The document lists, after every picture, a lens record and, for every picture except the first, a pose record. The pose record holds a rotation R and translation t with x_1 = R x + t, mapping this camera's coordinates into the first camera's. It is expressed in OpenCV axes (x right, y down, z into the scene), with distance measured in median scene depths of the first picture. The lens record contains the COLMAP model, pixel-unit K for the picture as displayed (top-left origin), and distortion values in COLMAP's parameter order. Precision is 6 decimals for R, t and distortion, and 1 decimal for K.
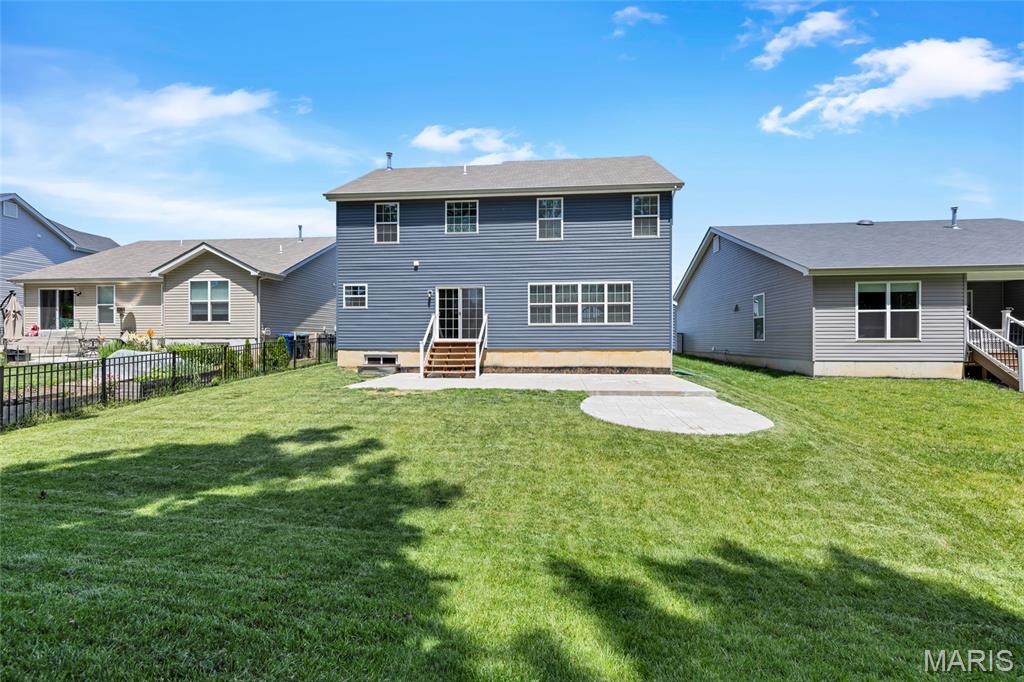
lens RADIAL K [[443.5, 0, 515.9], [0, 443.5, 336.1], [0, 0, 1]] dist [0.009870, -0.000590]
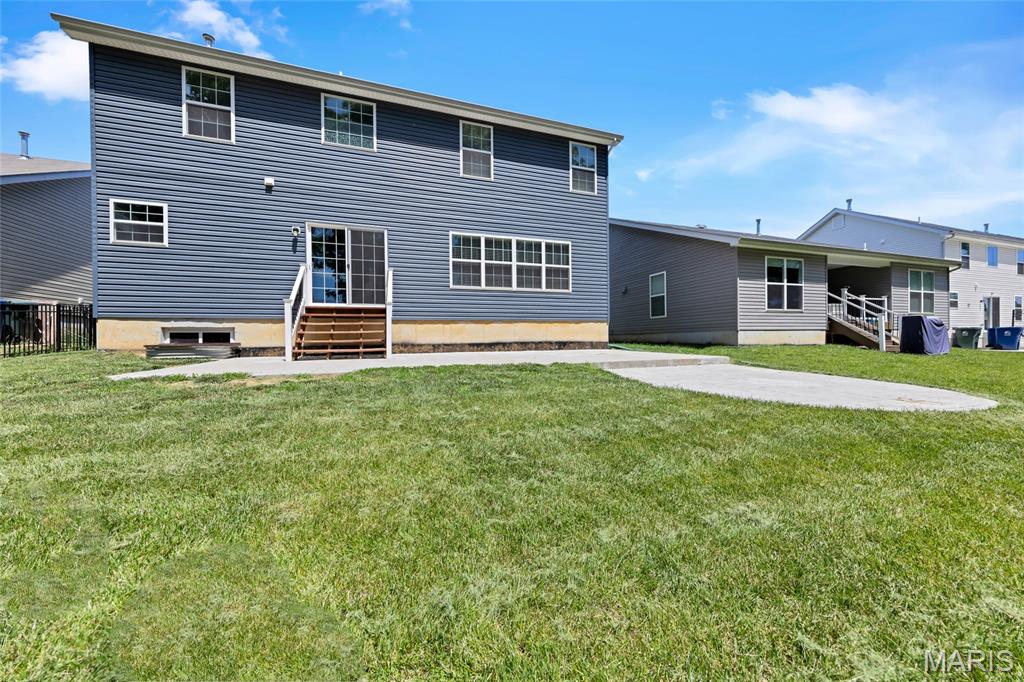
lens RADIAL K [[360.8, 0, 511.0], [0, 360.8, 340.4], [0, 0, 1]] dist [0.008402, -0.000708]
pose [[0.909965, -0.009243, 0.414581, -0.132880], [0.008944, 0.999956, 0.002662, 0.063780], [-0.414588, 0.001286, 0.910008, 0.407193]]
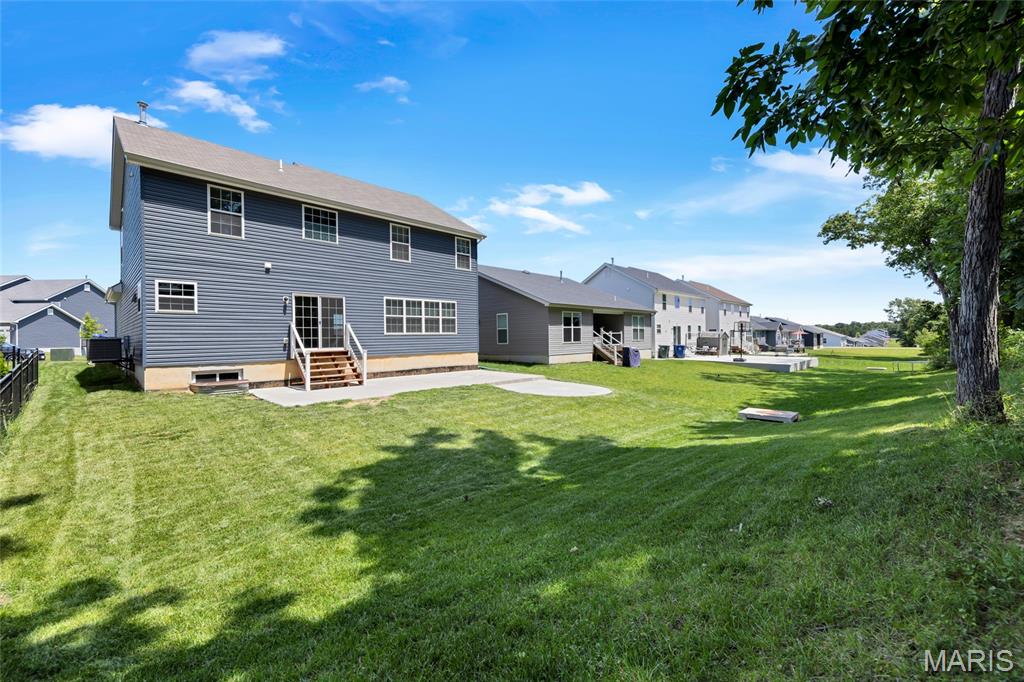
lens RADIAL K [[411.5, 0, 513.9], [0, 411.5, 335.9], [0, 0, 1]] dist [0.013476, 0.000135]
pose [[0.624801, -0.002770, 0.780779, -0.584515], [0.012616, 0.999899, -0.006549, -0.010173], [-0.780682, 0.013942, 0.624773, 0.096690]]
